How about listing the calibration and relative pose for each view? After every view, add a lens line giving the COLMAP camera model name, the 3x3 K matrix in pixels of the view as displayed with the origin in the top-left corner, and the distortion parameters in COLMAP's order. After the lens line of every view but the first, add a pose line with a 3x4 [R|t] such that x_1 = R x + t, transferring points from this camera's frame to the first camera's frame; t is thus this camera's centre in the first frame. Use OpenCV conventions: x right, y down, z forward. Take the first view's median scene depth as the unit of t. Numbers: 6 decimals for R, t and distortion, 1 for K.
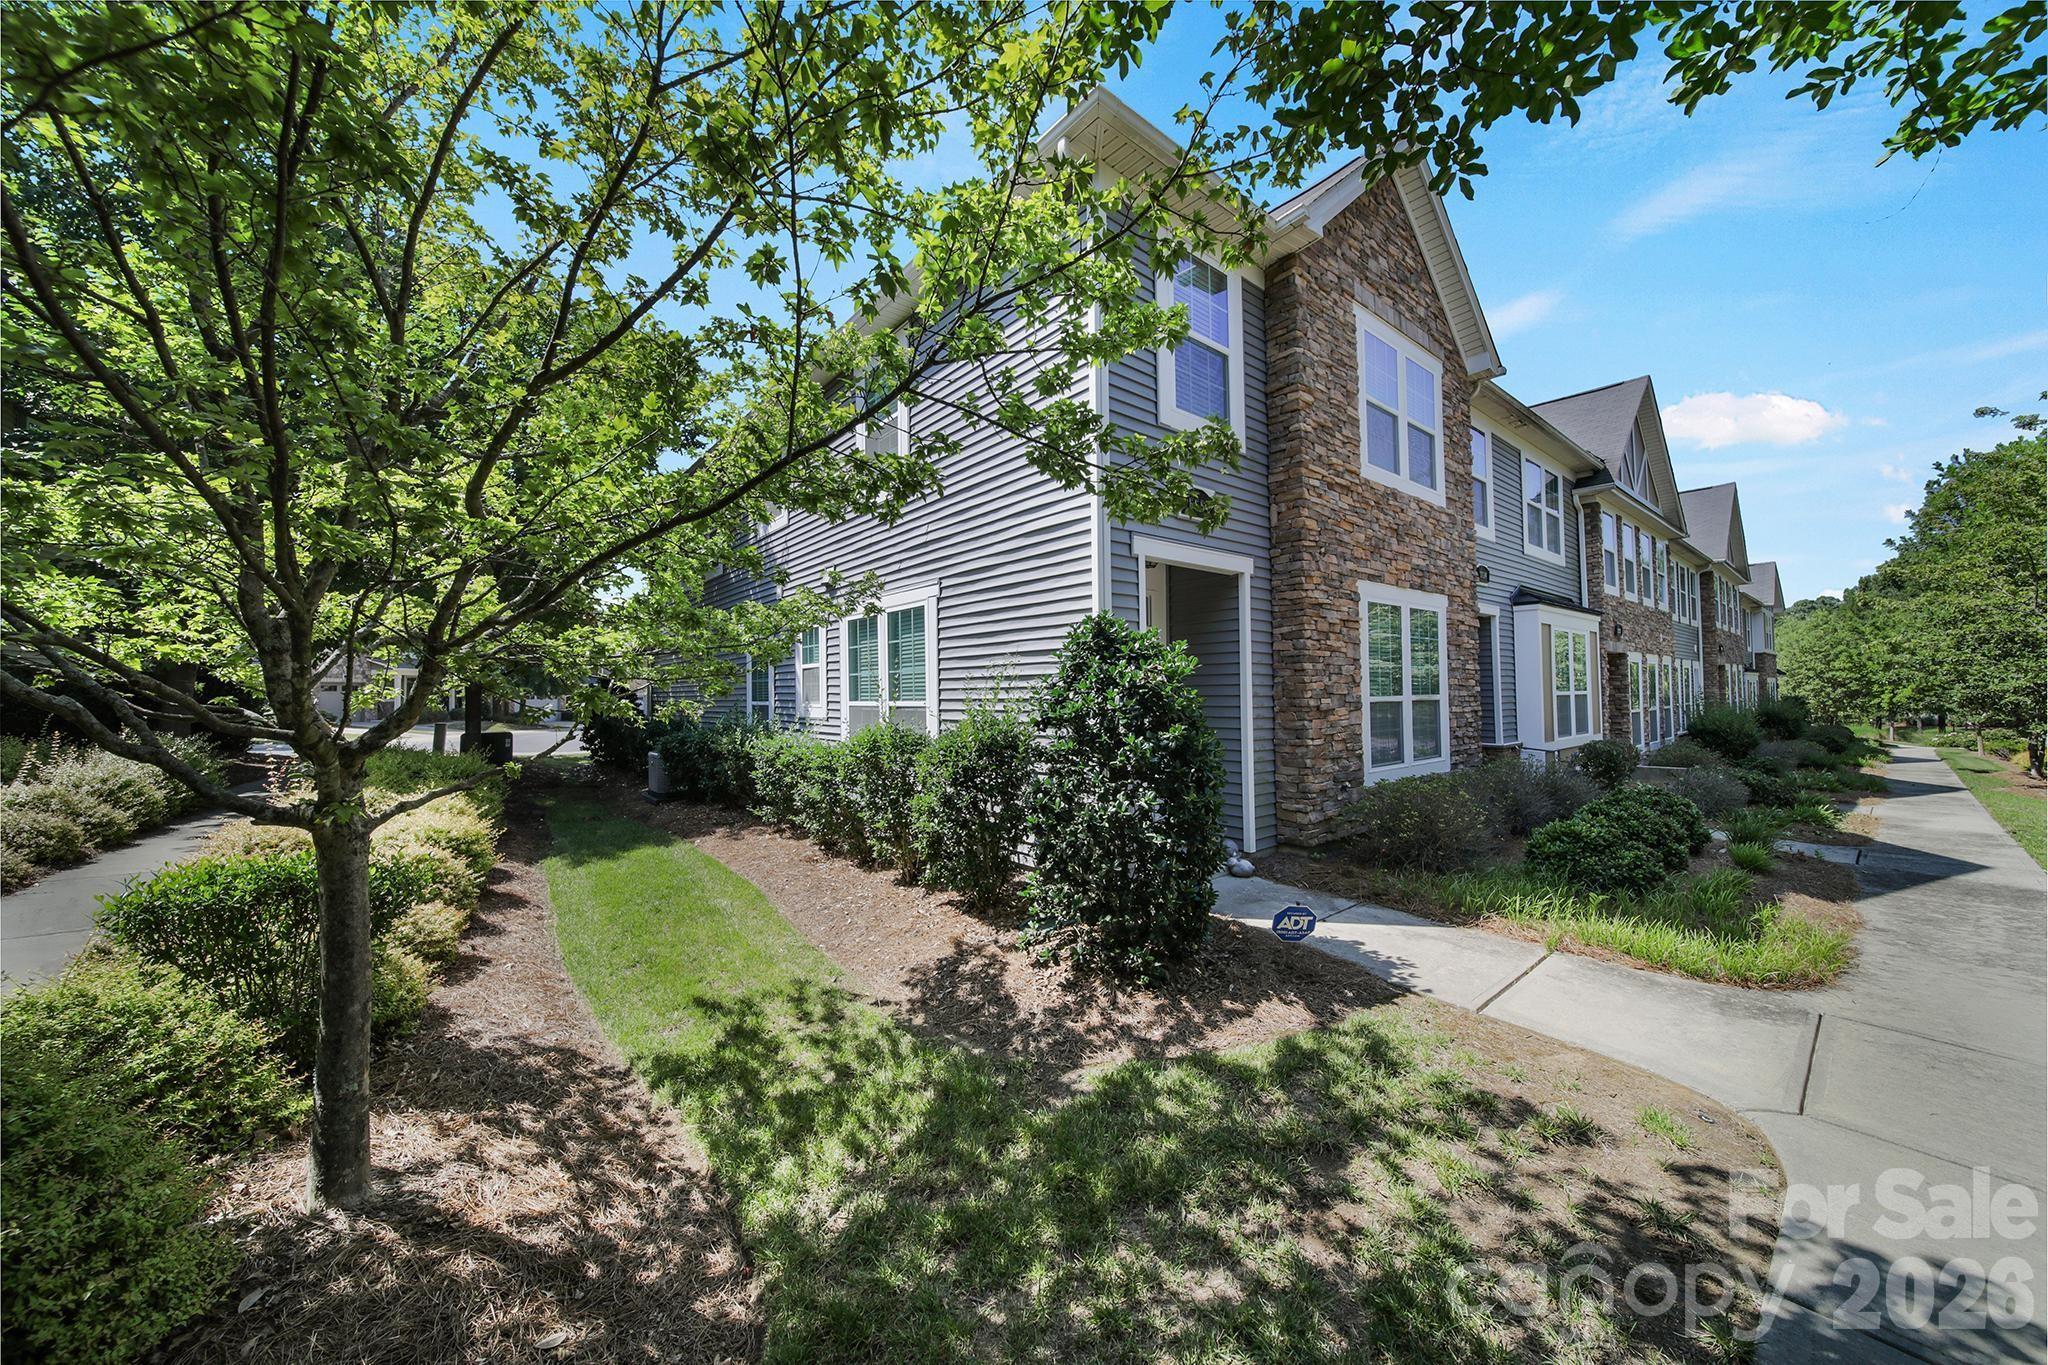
lens RADIAL K [[713.1, 0, 1020.9], [0, 713.1, 676.6], [0, 0, 1]] dist [-0.001350, -0.001627]
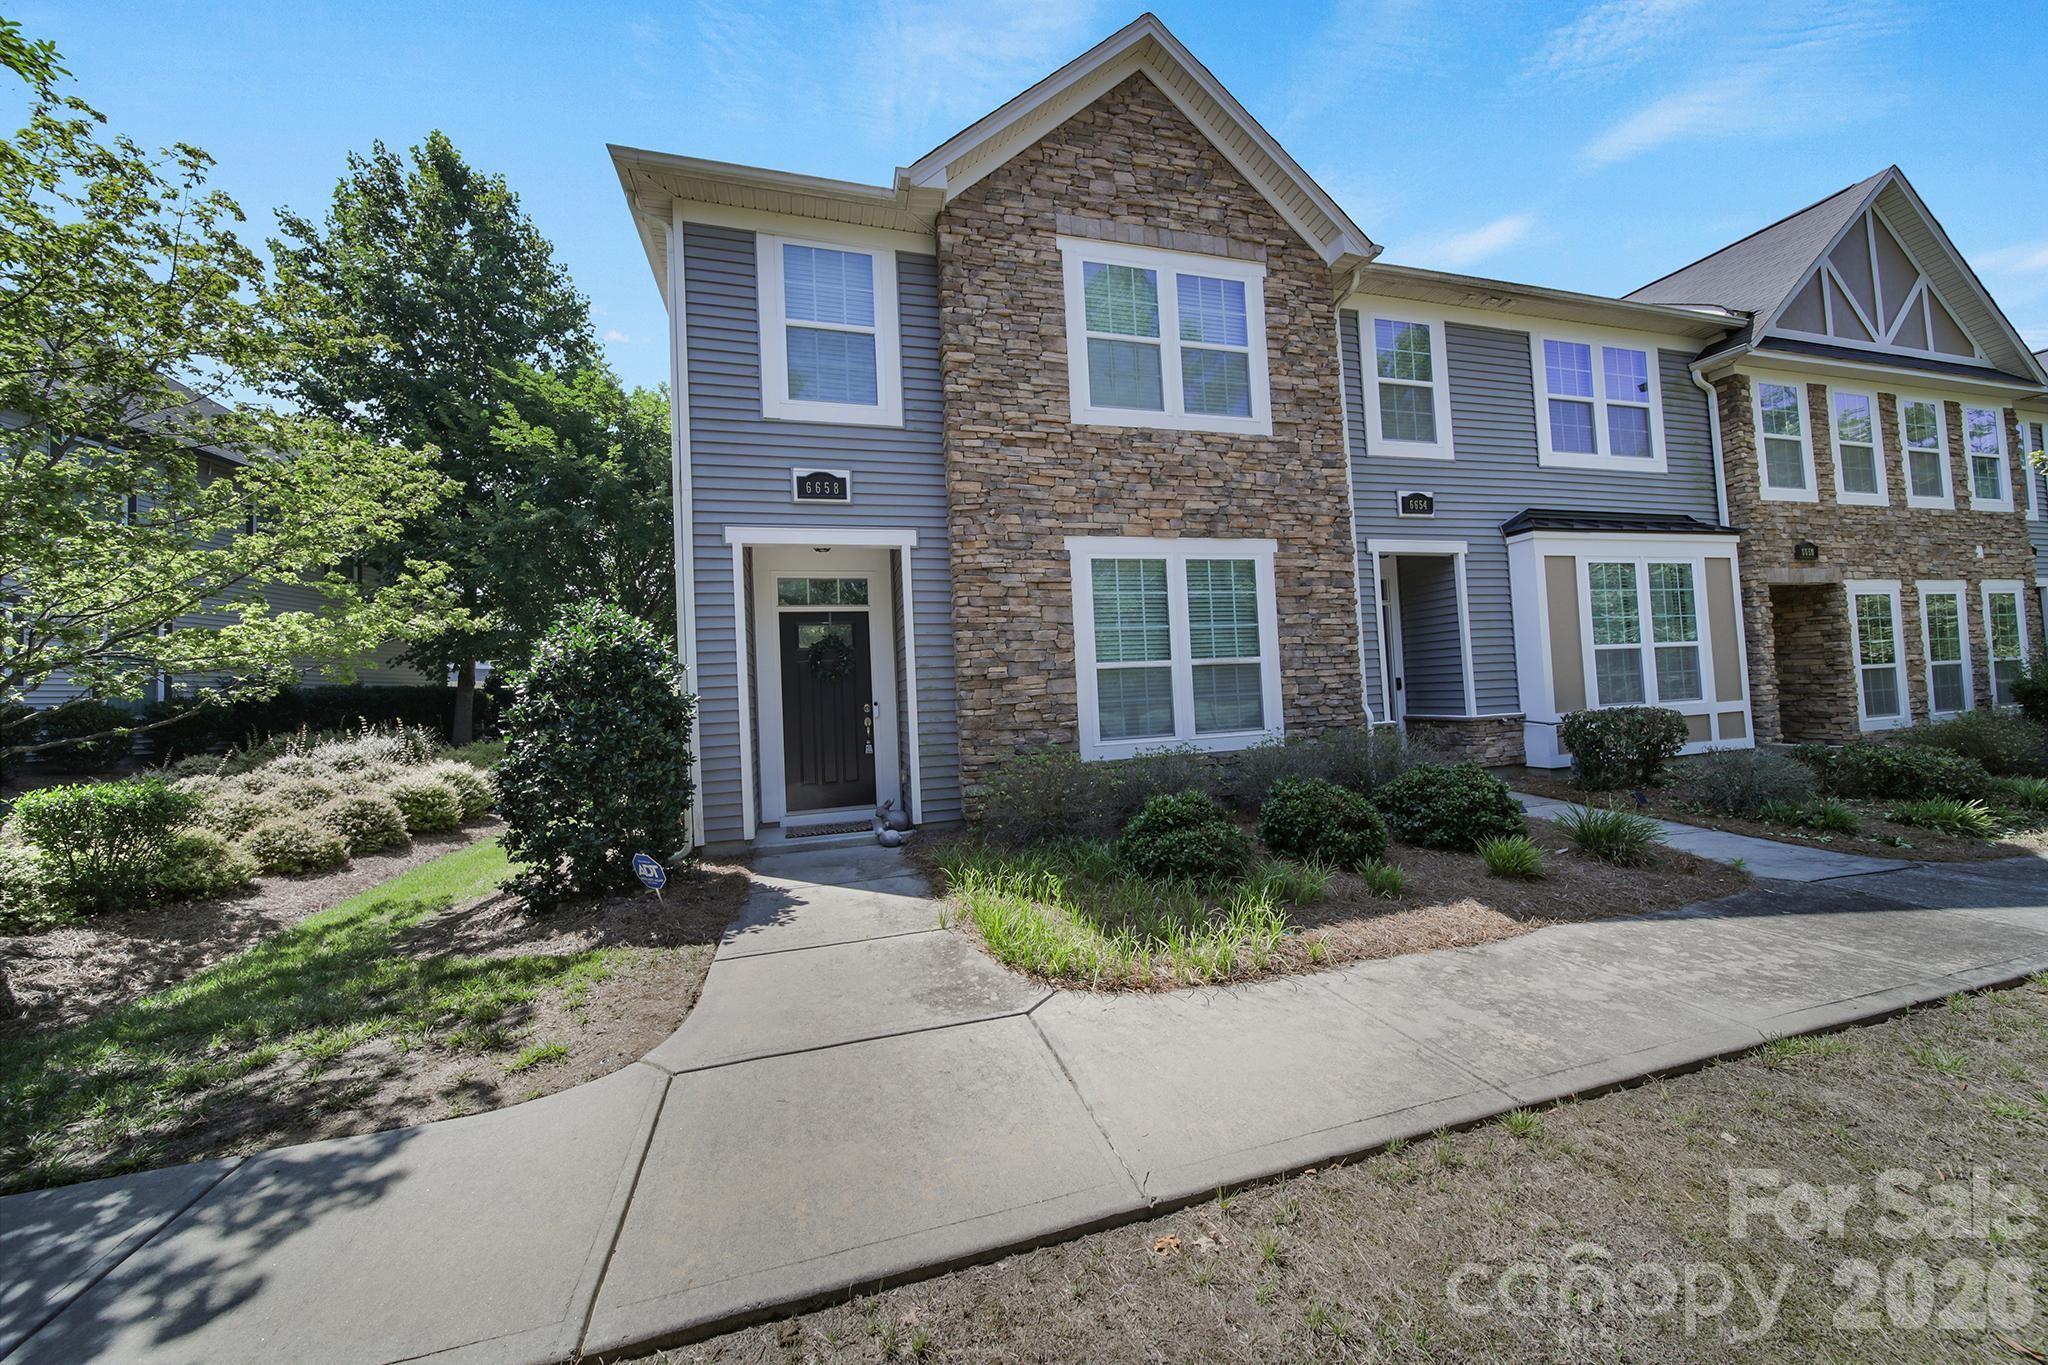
lens RADIAL K [[713.1, 0, 1017.8], [0, 713.1, 675.1], [0, 0, 1]] dist [-0.001350, -0.001627]
pose [[0.919836, -0.041388, -0.390113, 0.744026], [0.045149, 0.998980, 0.000472, 0.038504], [0.389696, -0.018047, 0.920767, 0.118056]]
